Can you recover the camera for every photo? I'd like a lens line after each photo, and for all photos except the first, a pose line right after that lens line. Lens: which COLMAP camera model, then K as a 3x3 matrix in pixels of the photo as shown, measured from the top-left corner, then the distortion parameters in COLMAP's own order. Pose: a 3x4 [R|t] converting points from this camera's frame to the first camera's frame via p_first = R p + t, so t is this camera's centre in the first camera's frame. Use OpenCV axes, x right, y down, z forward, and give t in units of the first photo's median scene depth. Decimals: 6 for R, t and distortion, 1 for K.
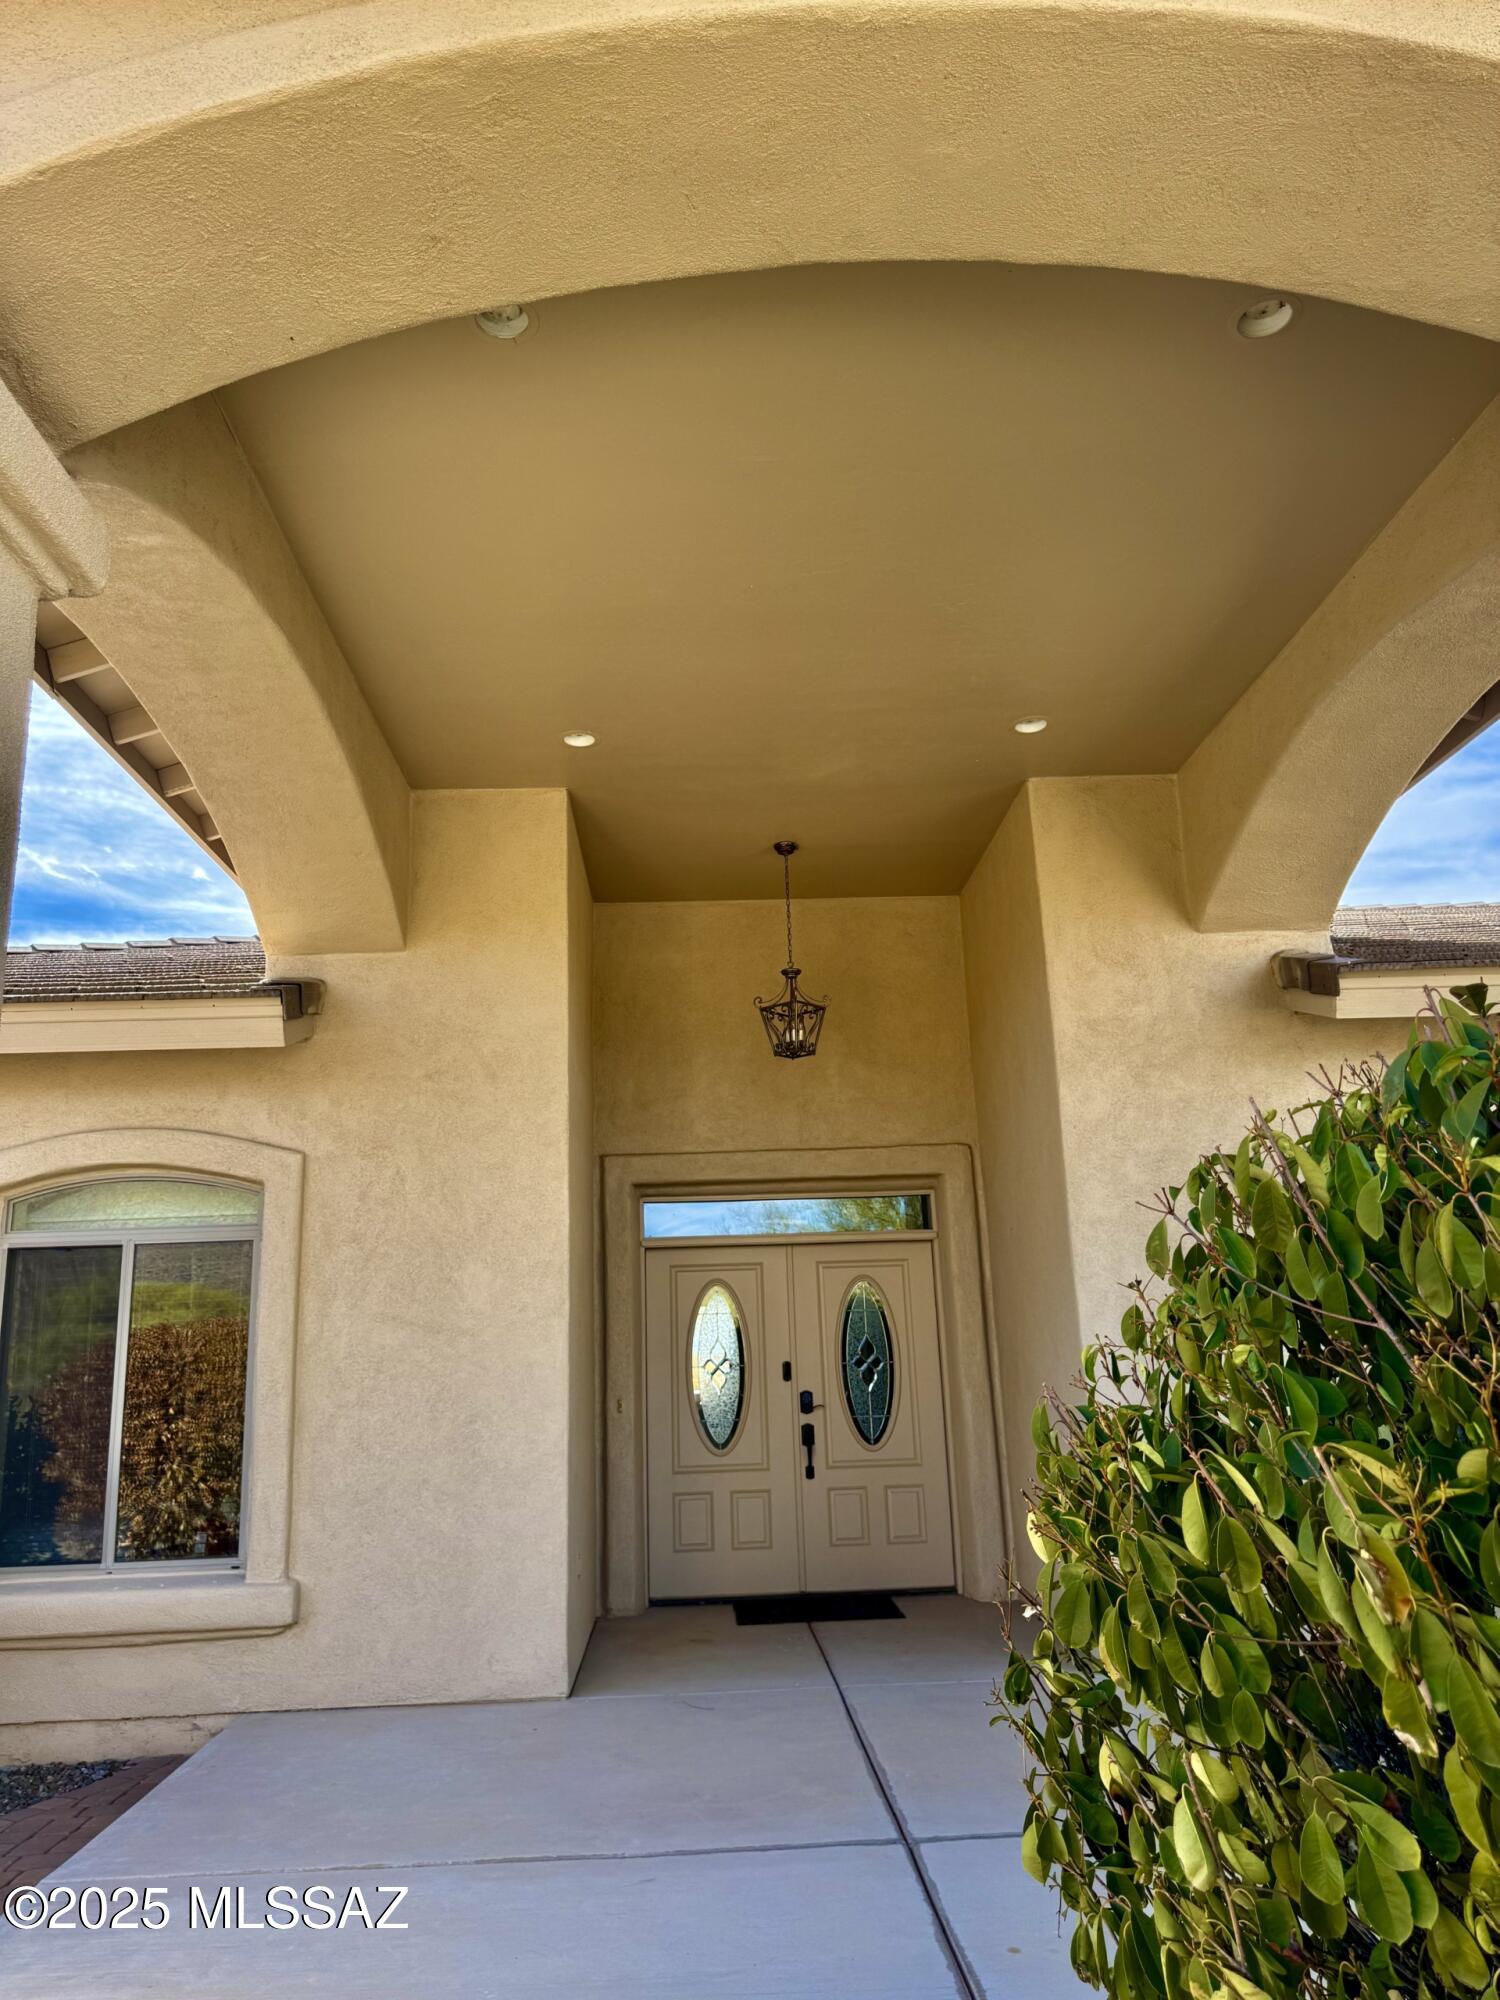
lens RADIAL K [[1378.4, 0, 750.0], [0, 1378.4, 1000.0], [0, 0, 1]] dist [0.151238, -0.263684]
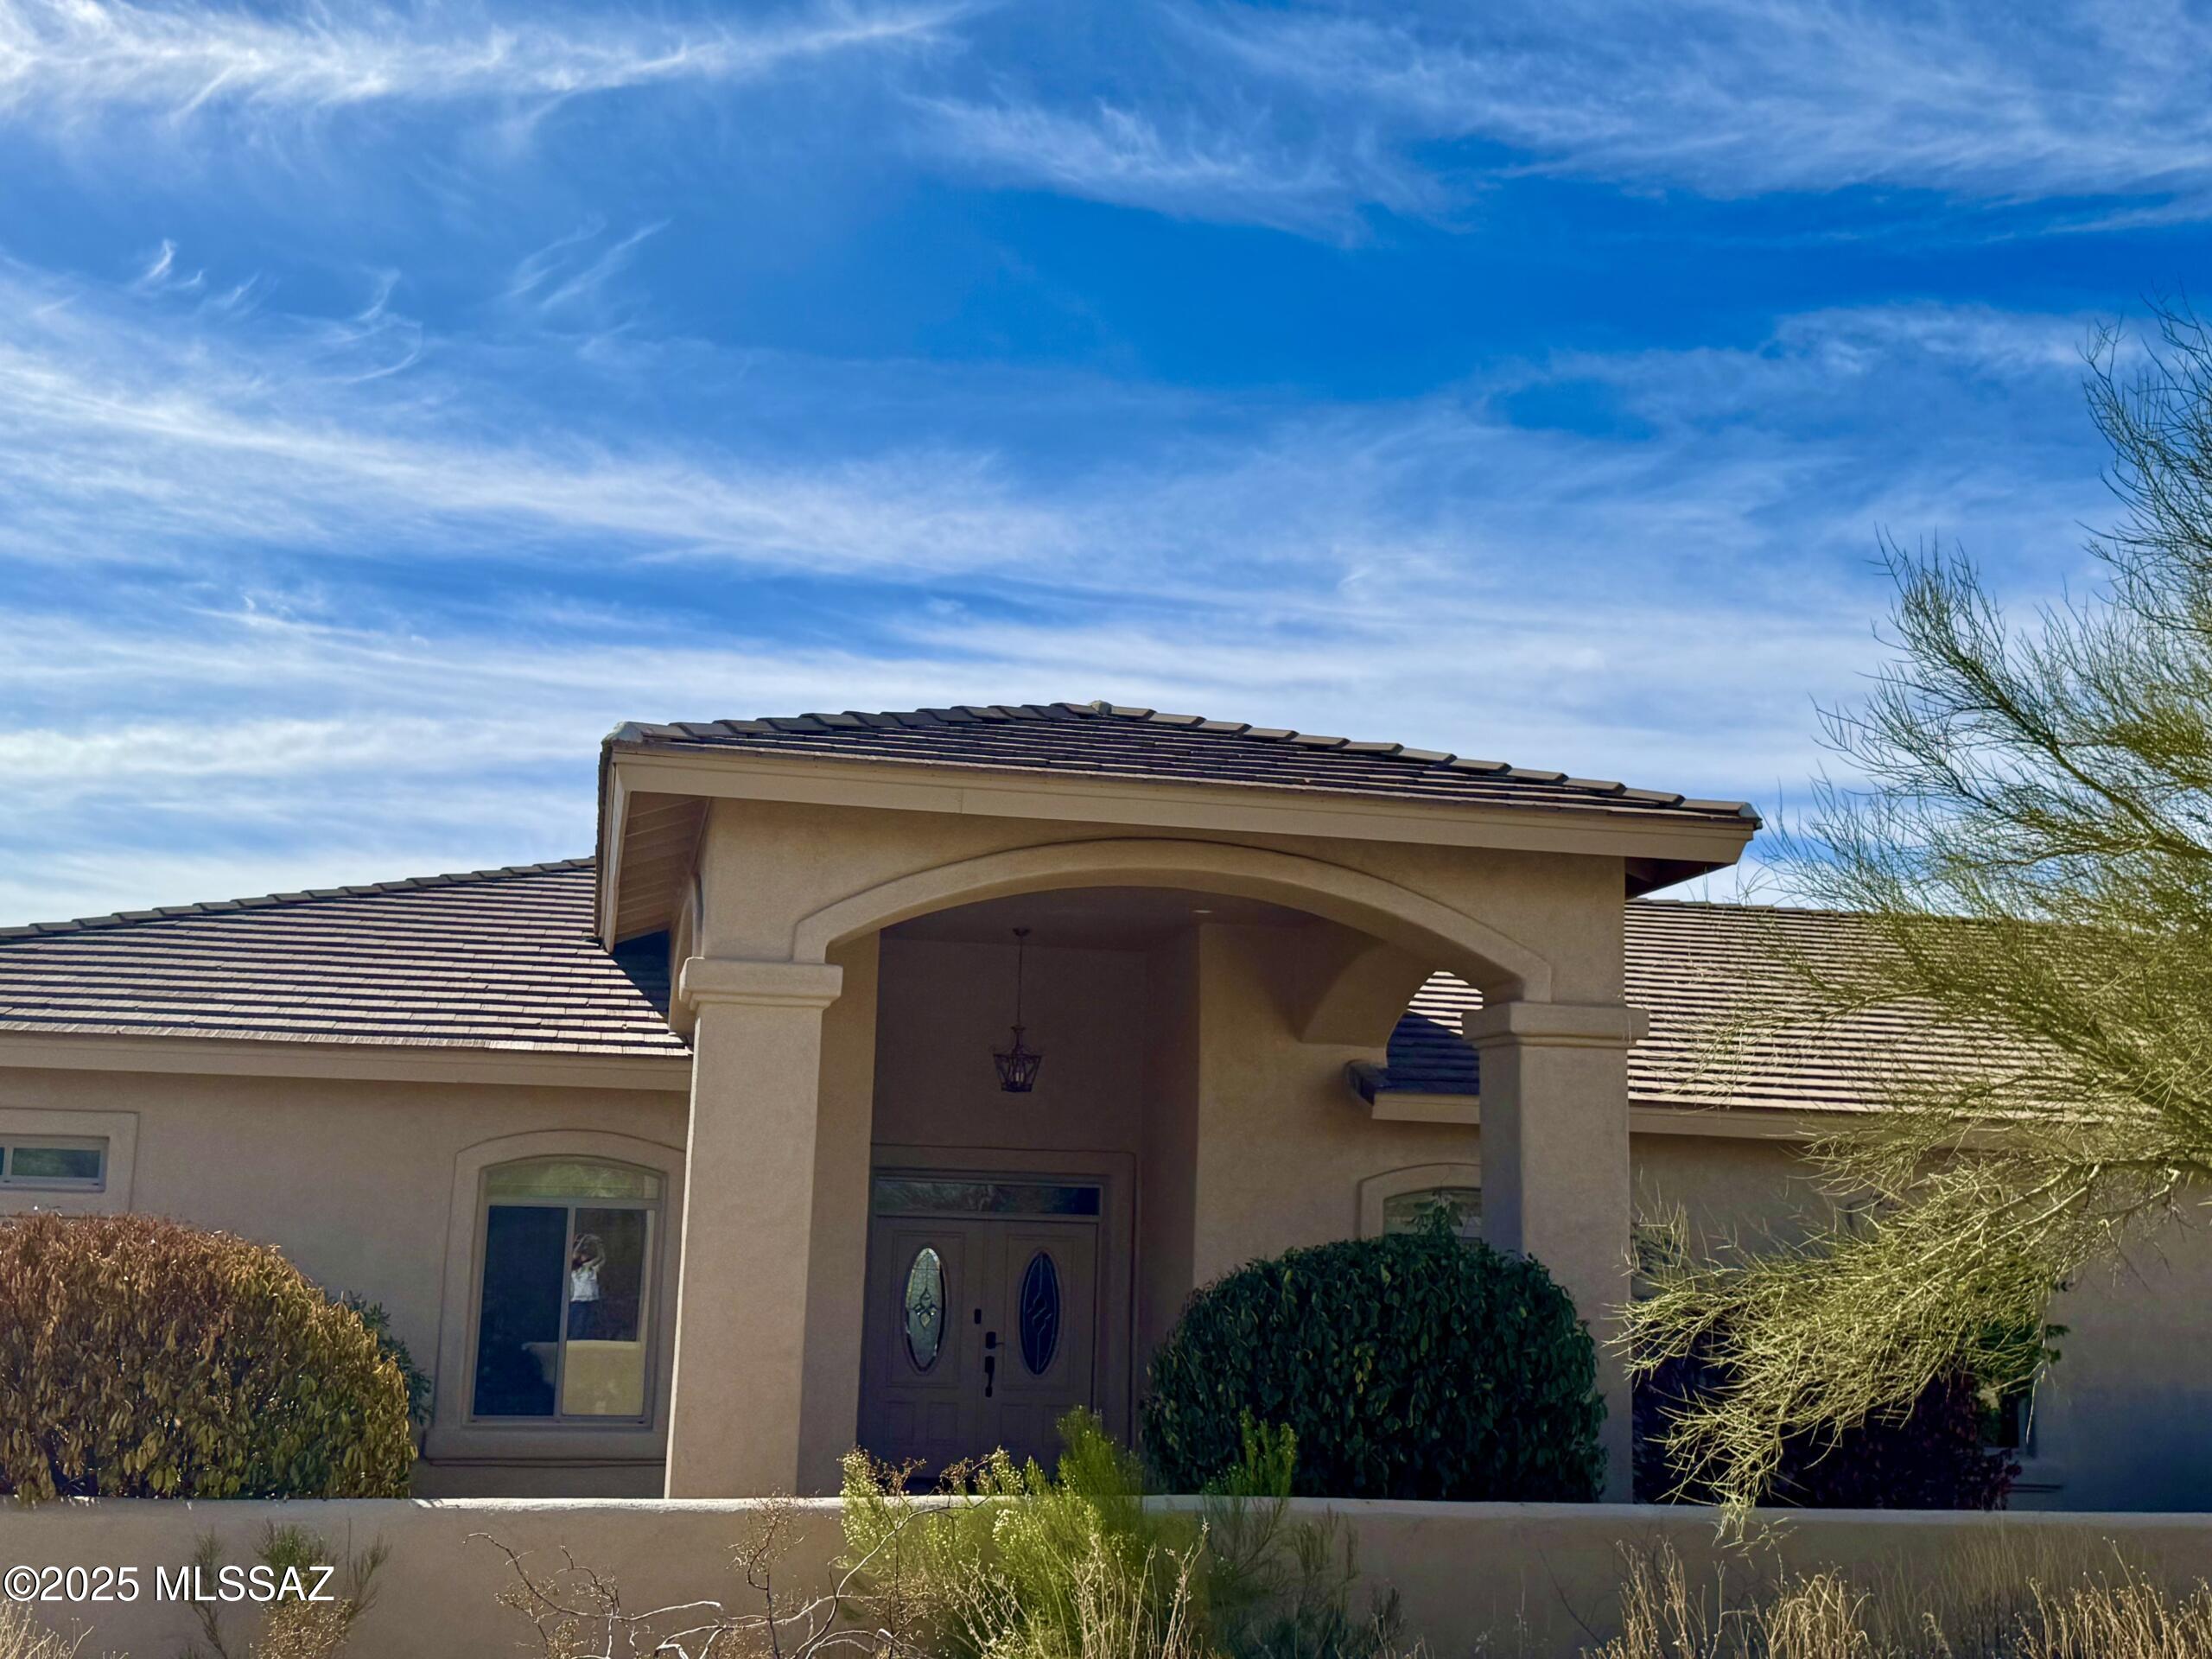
lens RADIAL K [[2426.2, 0, 1106.0], [0, 2426.2, 829.5], [0, 0, 1]] dist [0.111123, 0.002930]
pose [[0.985069, 0.089143, 0.147282, -0.293456], [-0.099376, 0.993013, 0.063631, -0.432429], [-0.140581, -0.077317, 0.987046, -1.557479]]
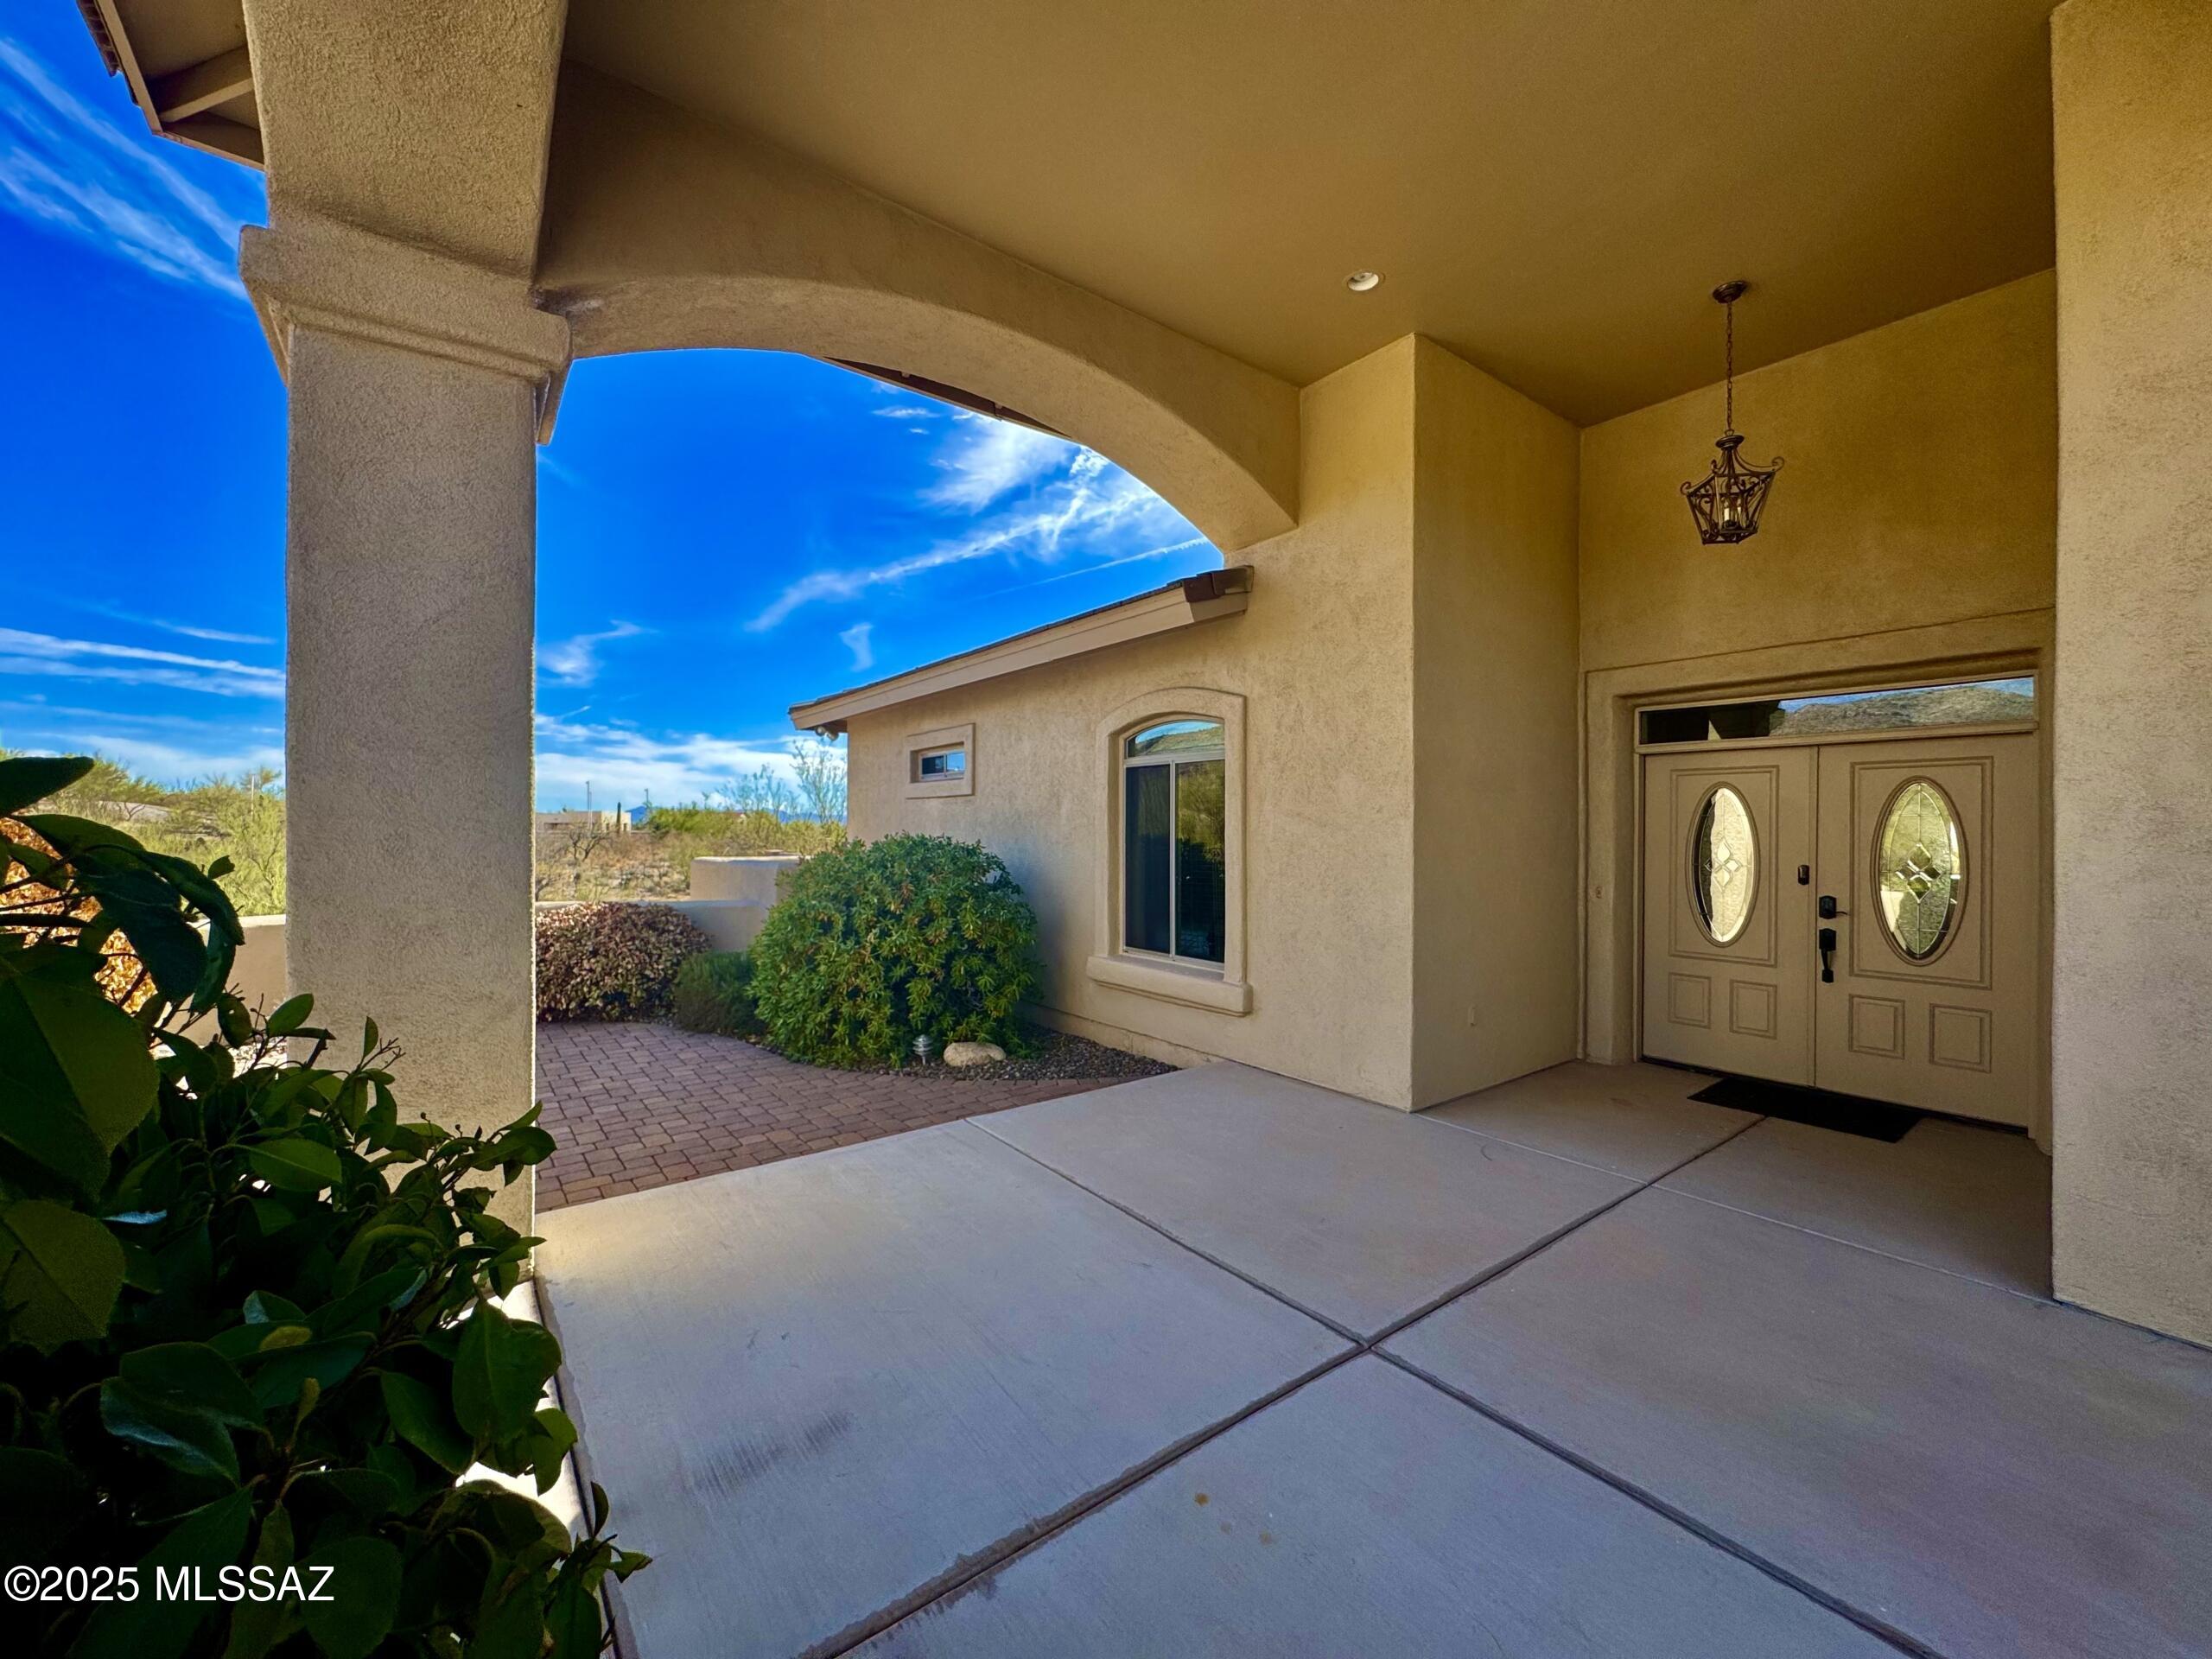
lens RADIAL K [[885.1, 0, 1106.0], [0, 885.1, 829.5], [0, 0, 1]] dist [-0.001139, 0.000595]
pose [[0.578266, 0.036647, -0.815025, 0.310559], [0.172460, 0.970925, 0.166019, 0.066378], [0.797412, -0.236562, 0.555133, 0.362997]]
